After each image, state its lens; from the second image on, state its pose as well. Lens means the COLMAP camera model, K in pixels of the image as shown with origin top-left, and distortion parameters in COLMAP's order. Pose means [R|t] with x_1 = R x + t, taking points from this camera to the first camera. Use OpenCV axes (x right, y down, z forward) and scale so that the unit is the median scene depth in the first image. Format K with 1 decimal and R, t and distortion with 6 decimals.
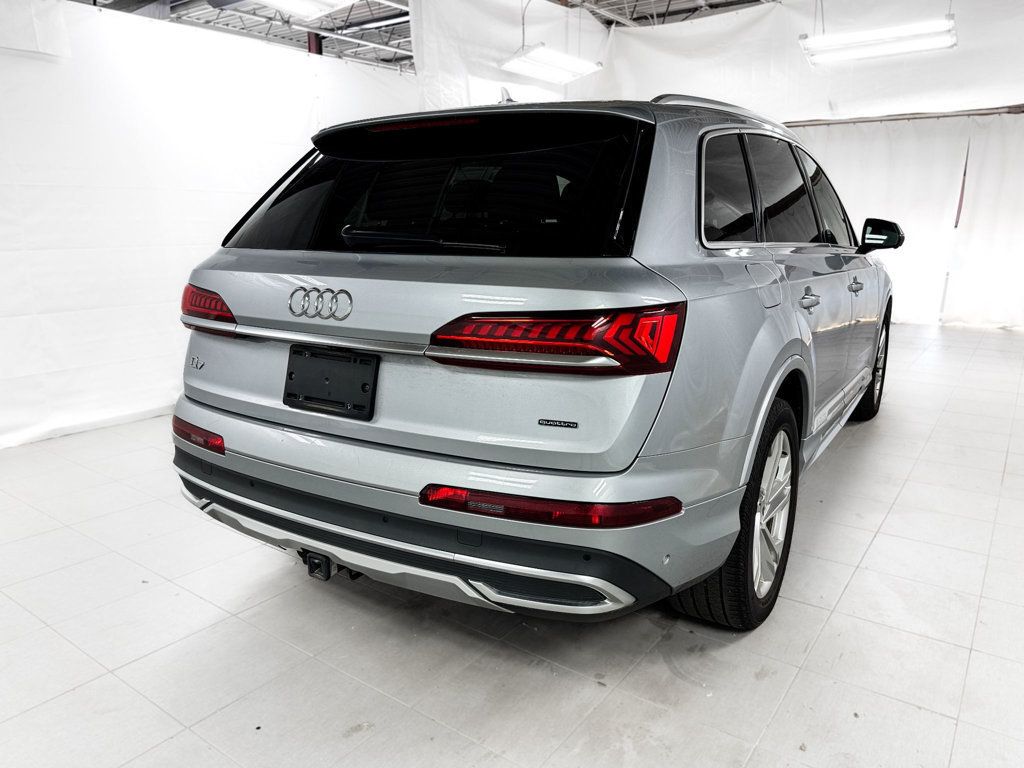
lens RADIAL K [[747.6, 0, 512.0], [0, 747.6, 384.0], [0, 0, 1]] dist [0.004275, 0.005281]
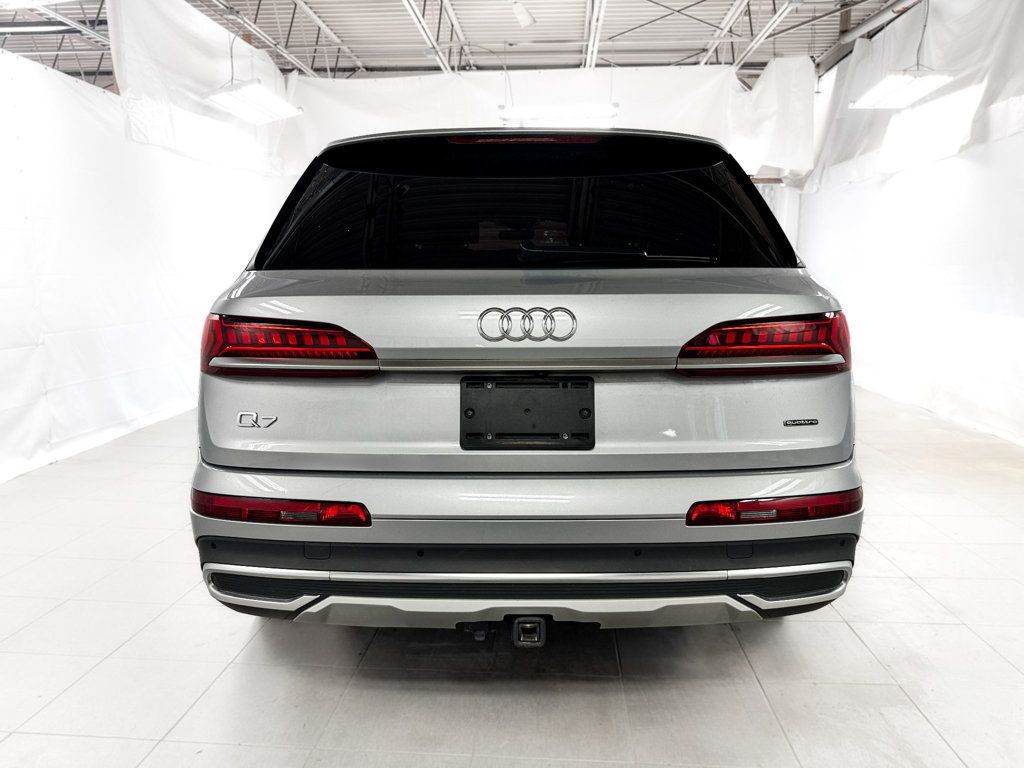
lens RADIAL K [[734.5, 0, 512.0], [0, 734.5, 384.0], [0, 0, 1]] dist [0.053350, -0.050350]
pose [[0.854154, -0.077464, 0.514218, -0.670675], [0.114525, 0.992586, -0.040707, -0.004046], [-0.507252, 0.093661, 0.856693, 0.255787]]
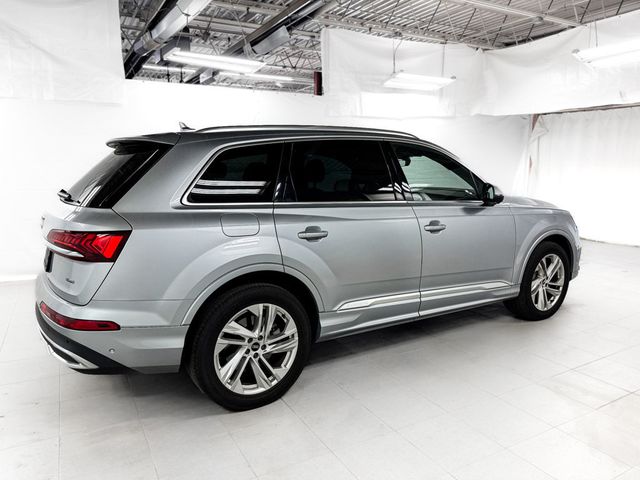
lens RADIAL K [[459.1, 0, 320.0], [0, 459.1, 240.0], [0, 0, 1]] dist [0.053350, -0.050350]
pose [[0.893663, 0.079868, -0.441573, 1.245789], [-0.102811, 0.994300, -0.028230, -0.098017], [0.436802, 0.070626, 0.896781, 0.052793]]
